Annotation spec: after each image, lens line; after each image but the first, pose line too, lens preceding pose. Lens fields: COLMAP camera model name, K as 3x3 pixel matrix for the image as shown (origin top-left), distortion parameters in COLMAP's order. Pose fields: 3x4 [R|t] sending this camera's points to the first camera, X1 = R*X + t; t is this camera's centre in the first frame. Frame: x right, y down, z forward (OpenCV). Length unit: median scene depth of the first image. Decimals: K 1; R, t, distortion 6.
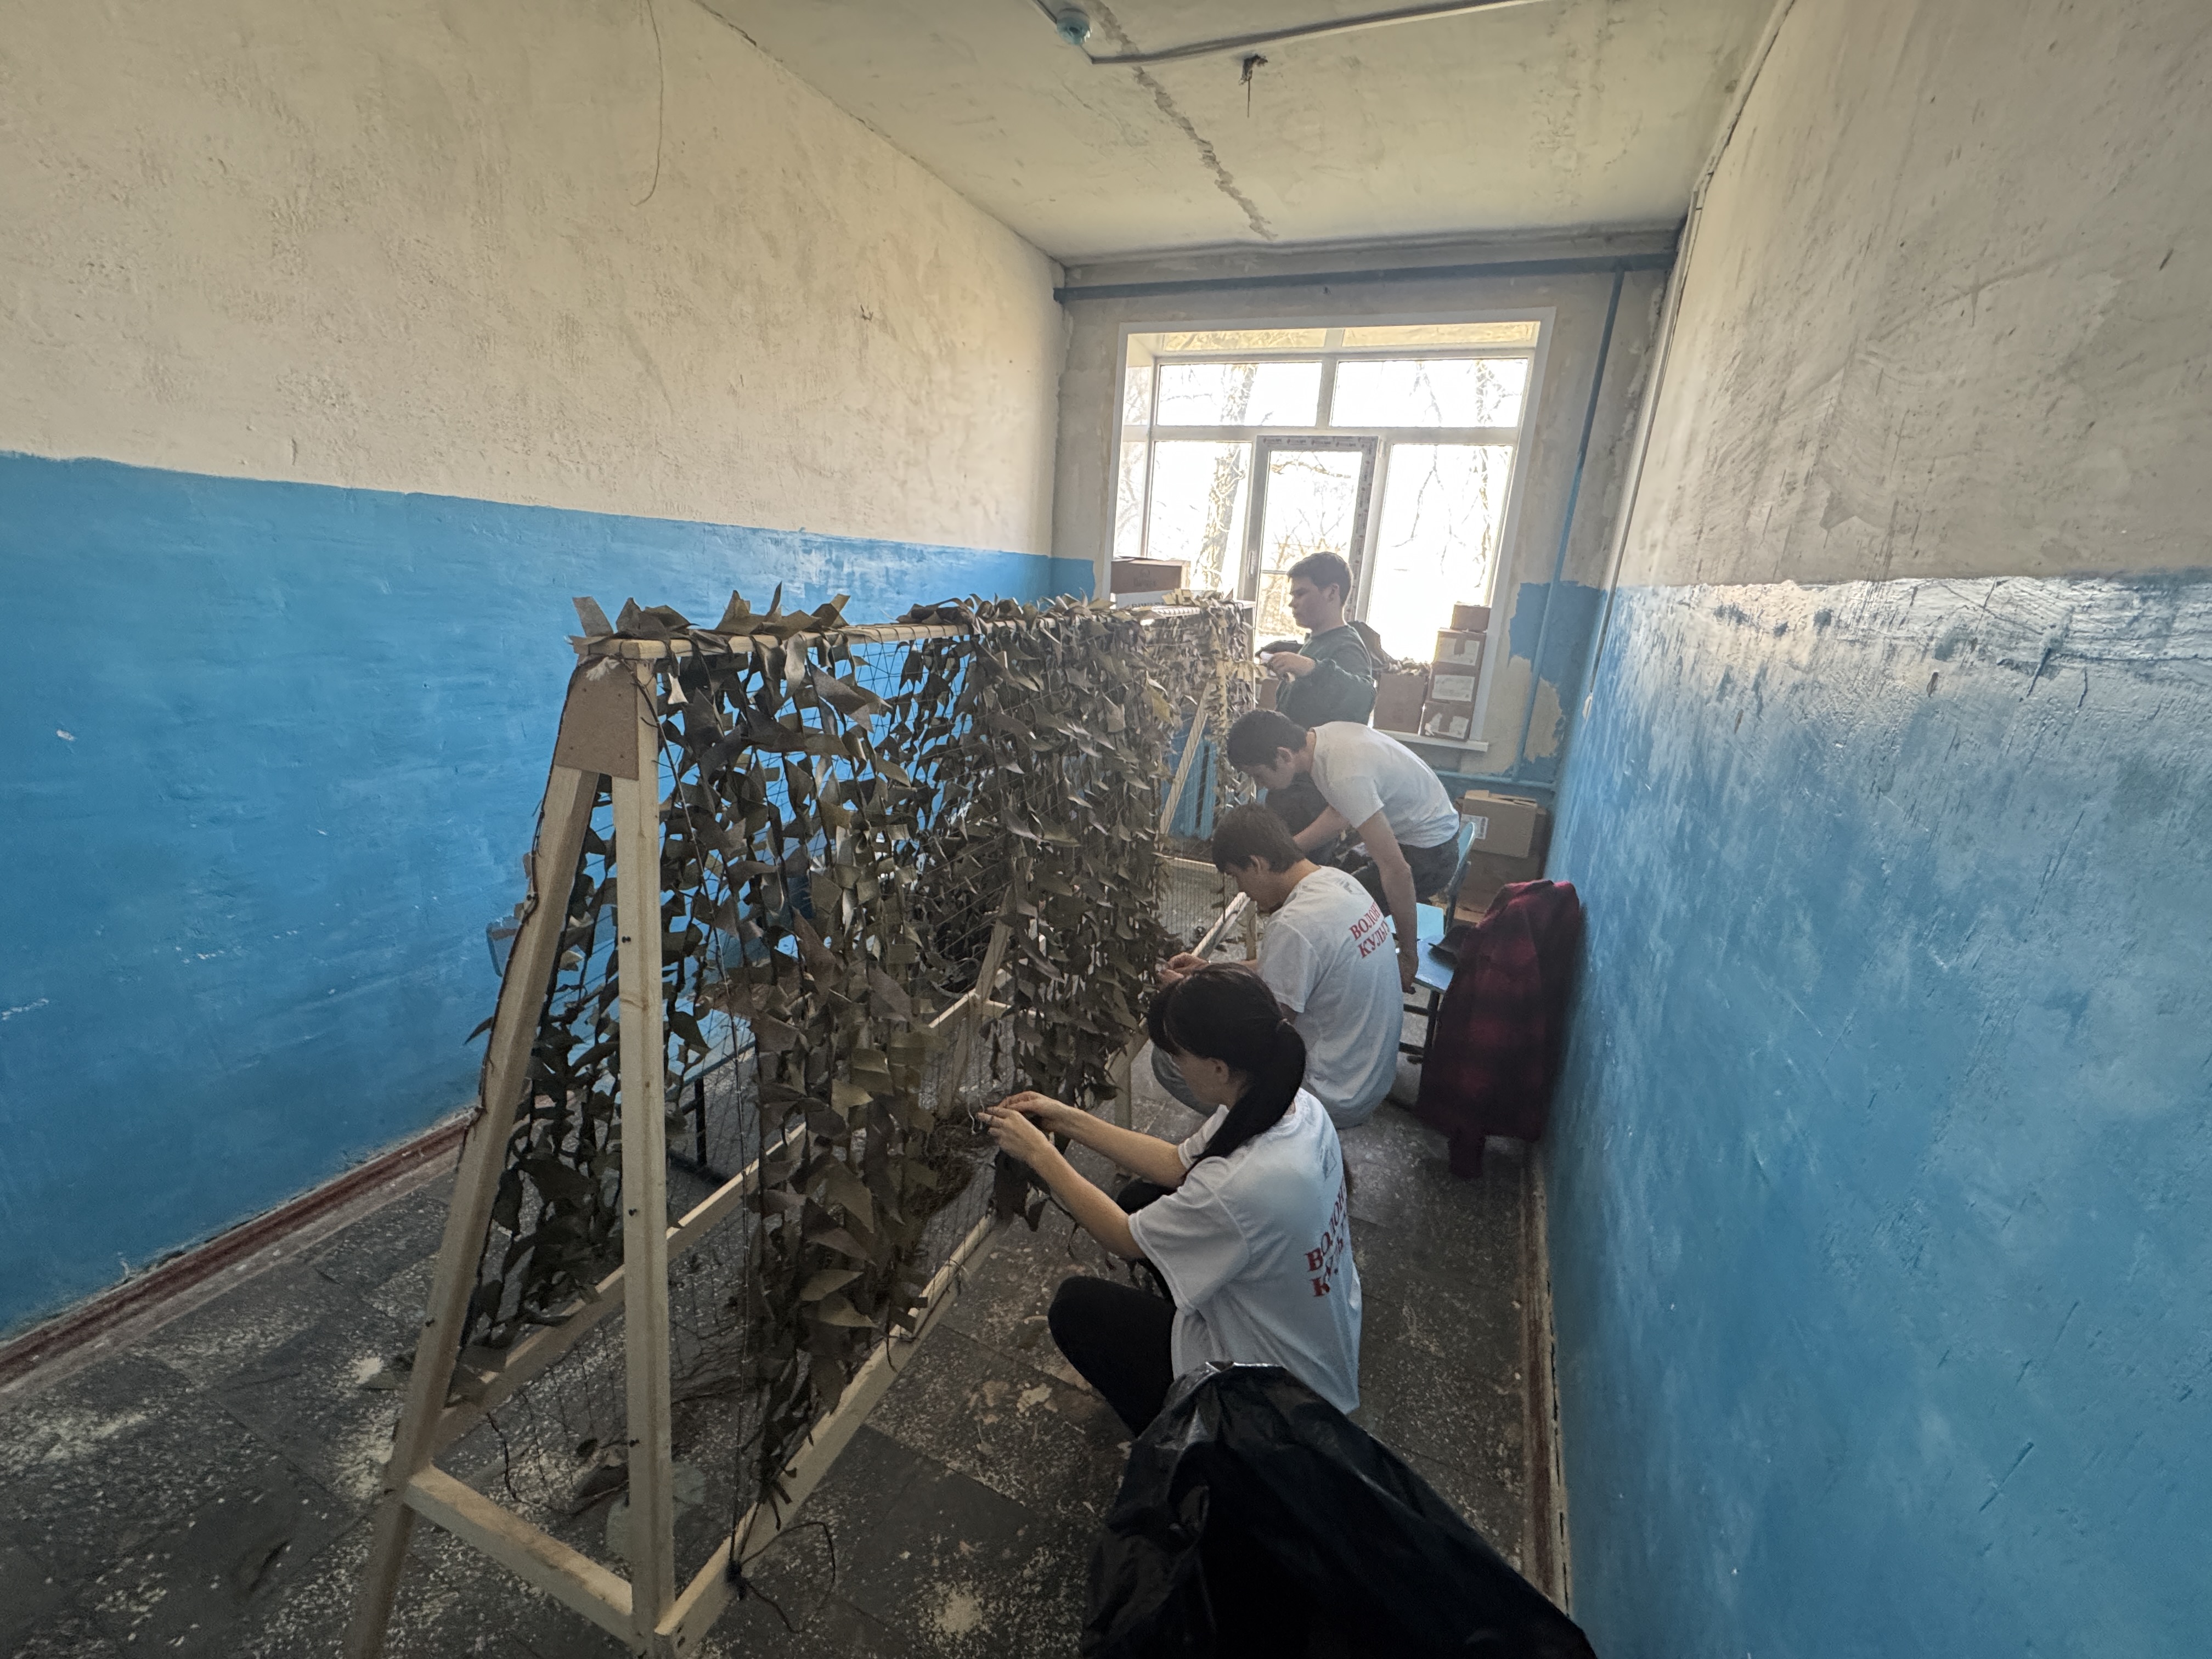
lens RADIAL K [[881.6, 0, 1103.8], [0, 881.6, 826.1], [0, 0, 1]] dist [-0.001176, -0.000098]
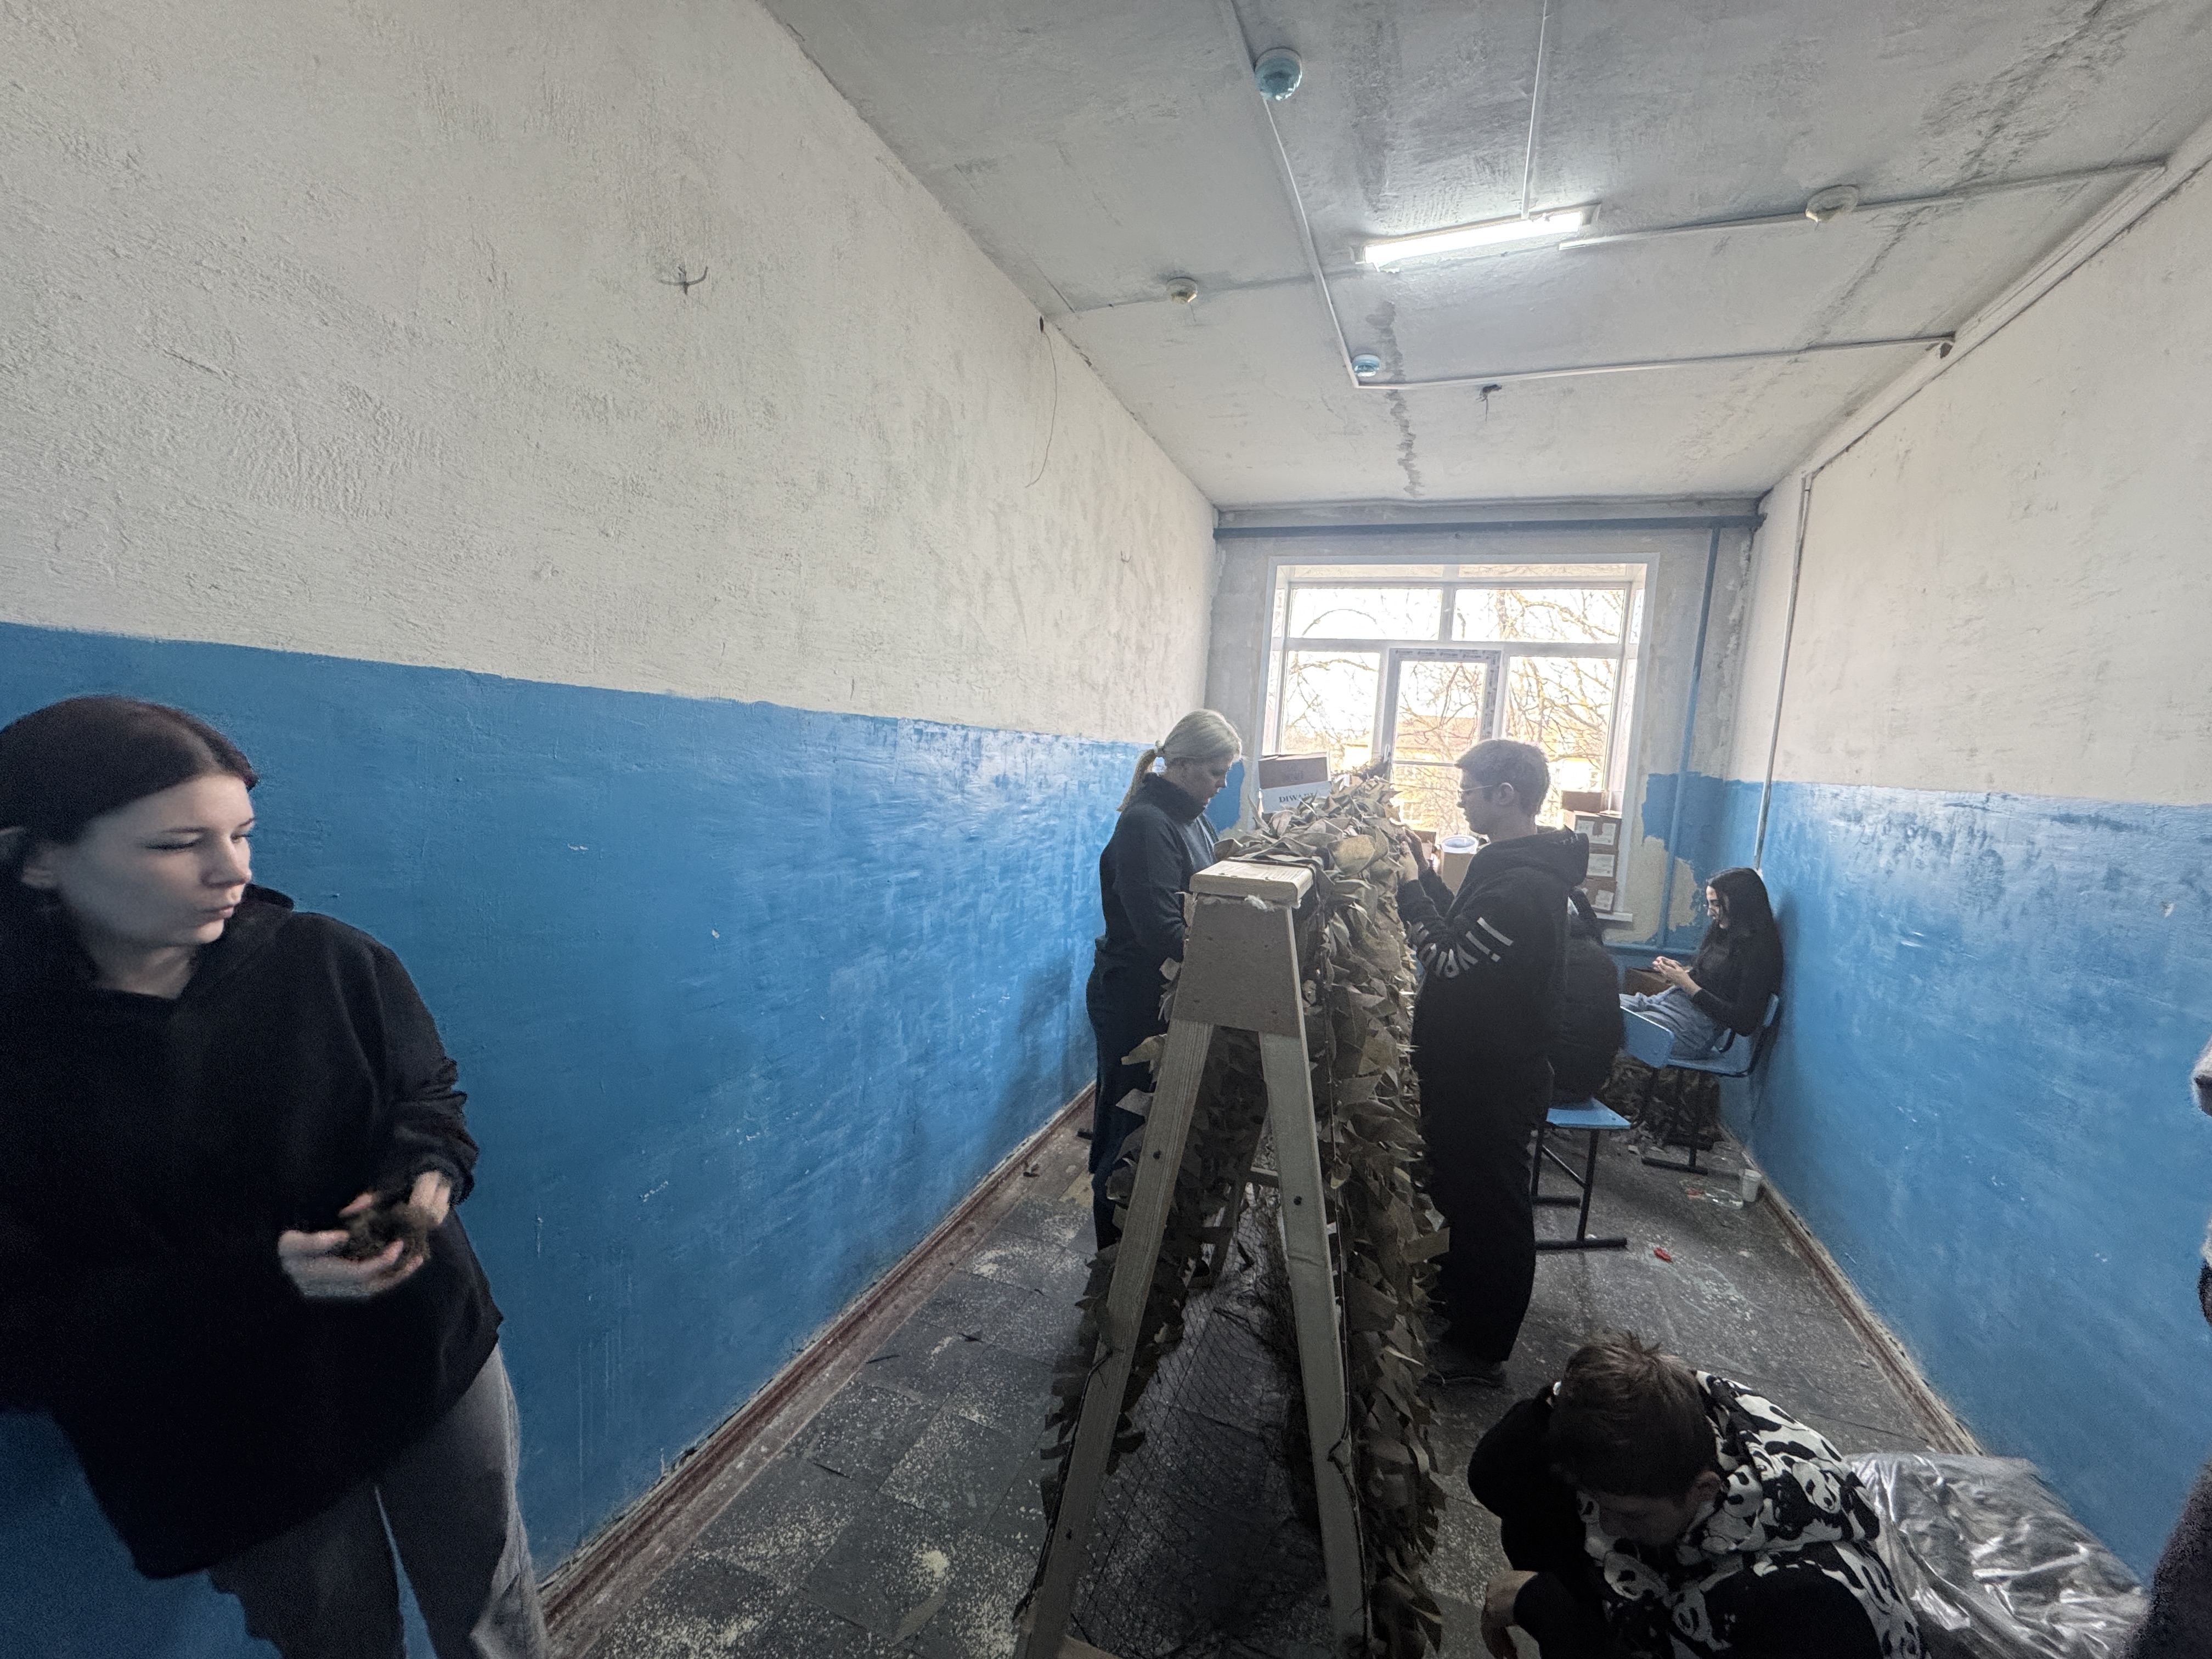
lens RADIAL K [[881.6, 0, 1103.8], [0, 881.6, 826.1], [0, 0, 1]] dist [-0.001176, -0.000098]
pose [[0.998369, -0.007213, 0.056627, -0.575462], [0.017812, 0.981818, -0.188985, -0.012631], [-0.054234, 0.189685, 0.980346, -0.128909]]
